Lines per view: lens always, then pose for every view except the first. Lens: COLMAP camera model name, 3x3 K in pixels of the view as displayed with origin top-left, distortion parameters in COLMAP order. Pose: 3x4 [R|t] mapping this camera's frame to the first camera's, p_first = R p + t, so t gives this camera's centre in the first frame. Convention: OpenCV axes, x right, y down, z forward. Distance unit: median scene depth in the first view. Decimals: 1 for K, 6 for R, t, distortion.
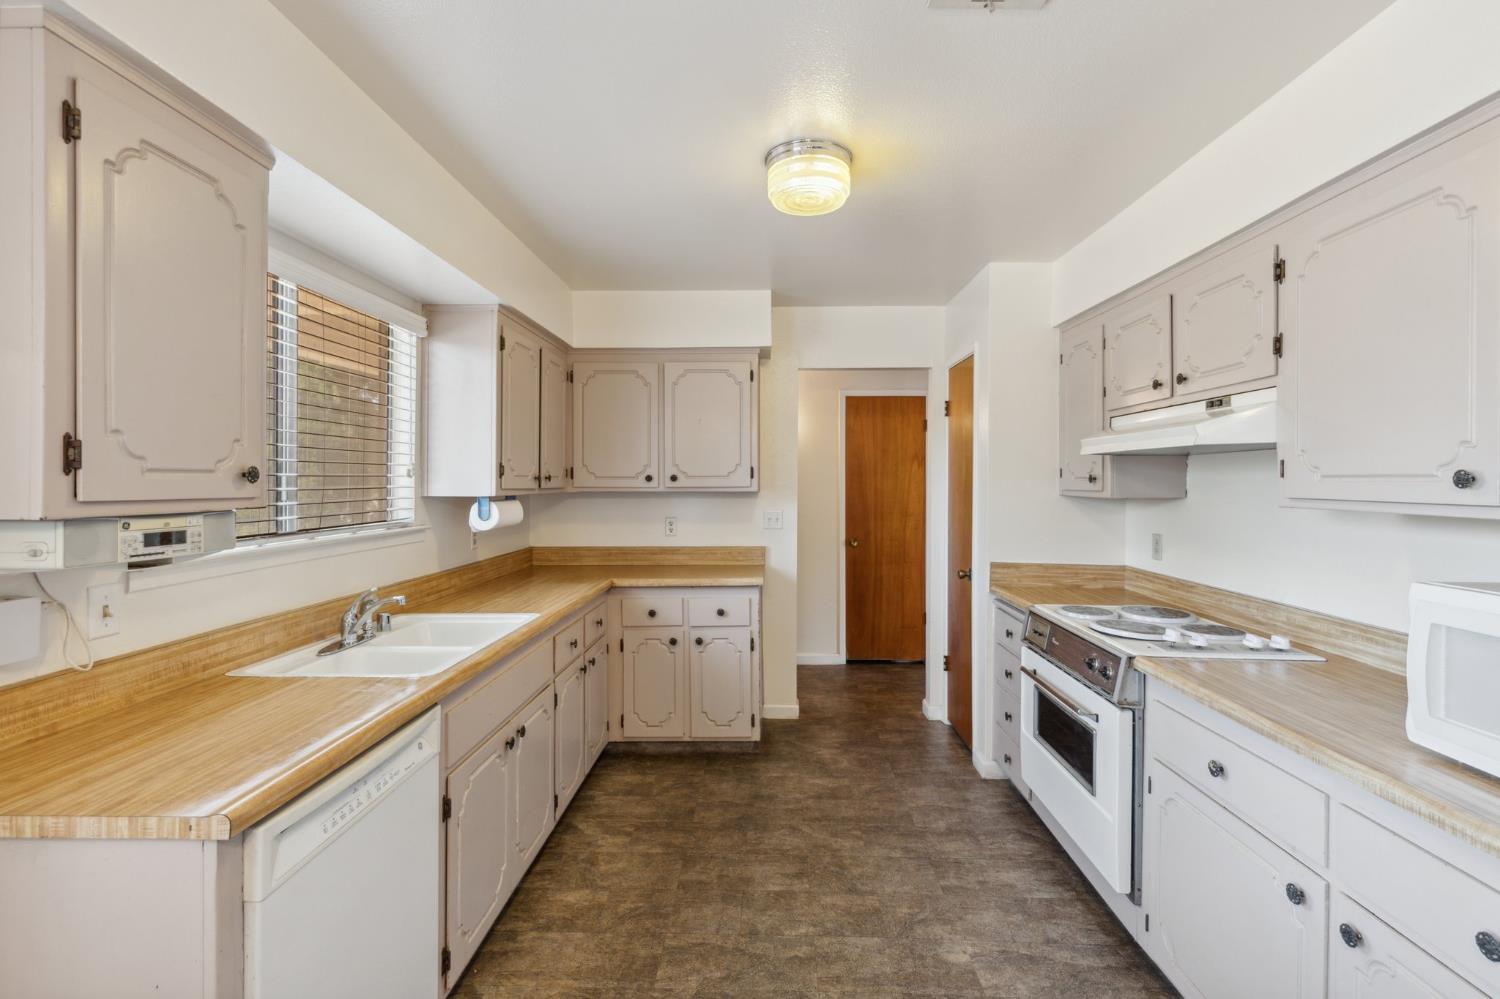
lens RADIAL K [[686.2, 0, 751.8], [0, 686.2, 485.6], [0, 0, 1]] dist [0.017255, -0.009369]
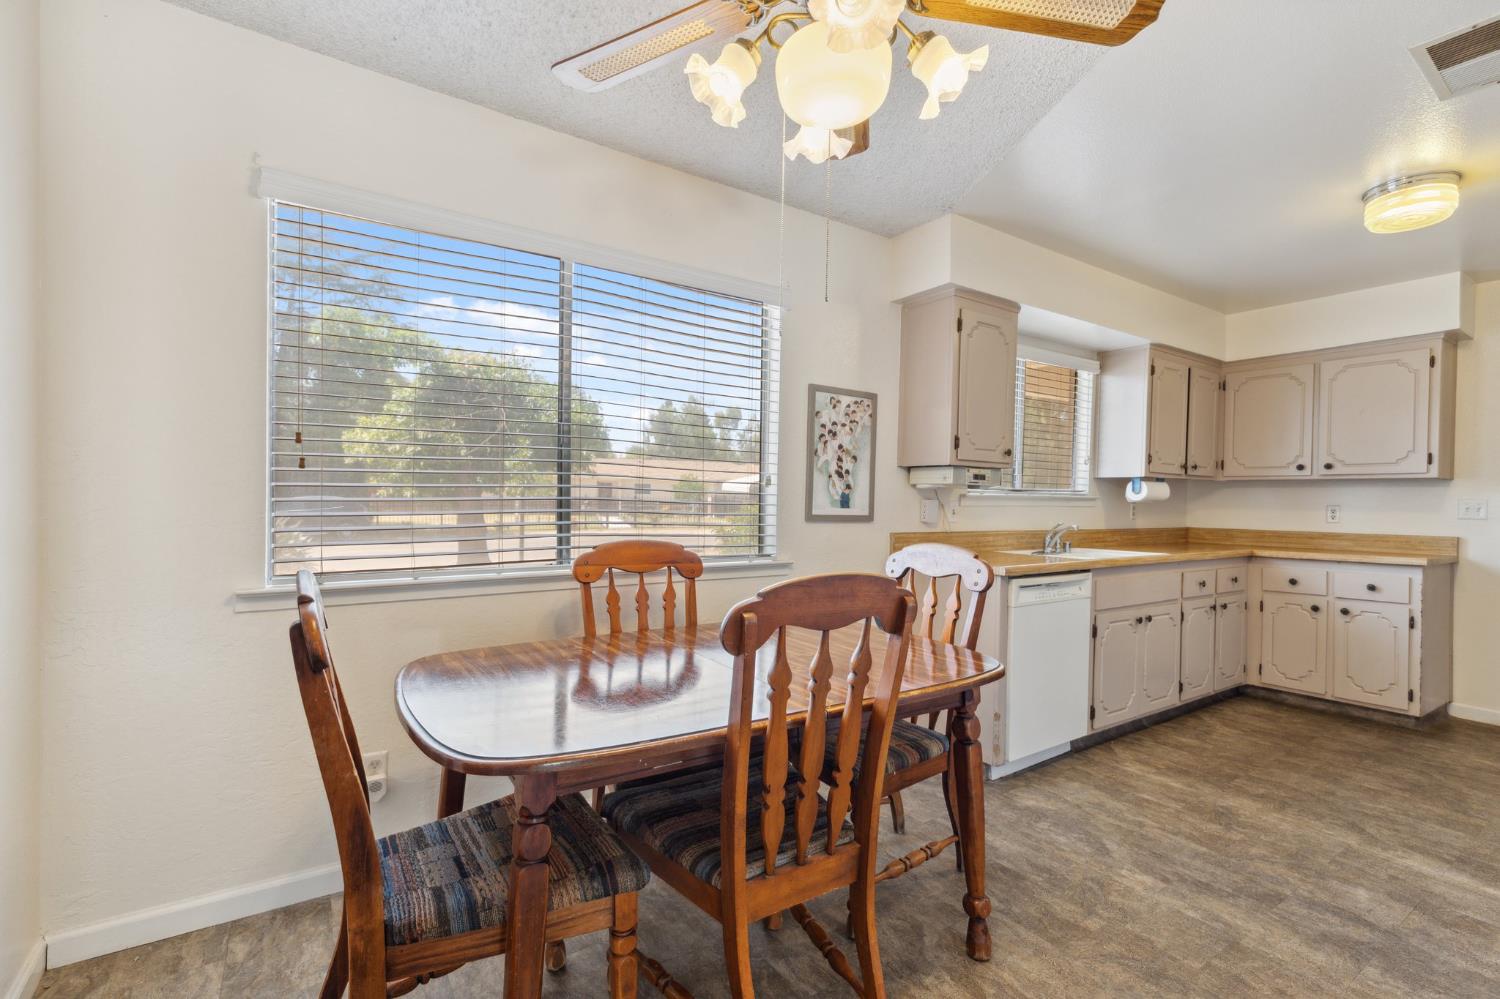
lens RADIAL K [[677.9, 0, 751.0], [0, 677.9, 507.7], [0, 0, 1]] dist [0.008478, -0.001449]
pose [[0.584823, 0.020579, -0.810900, 0.304031], [-0.020444, 0.999735, 0.010627, 0.082200], [0.810903, 0.010363, 0.585088, -0.508842]]
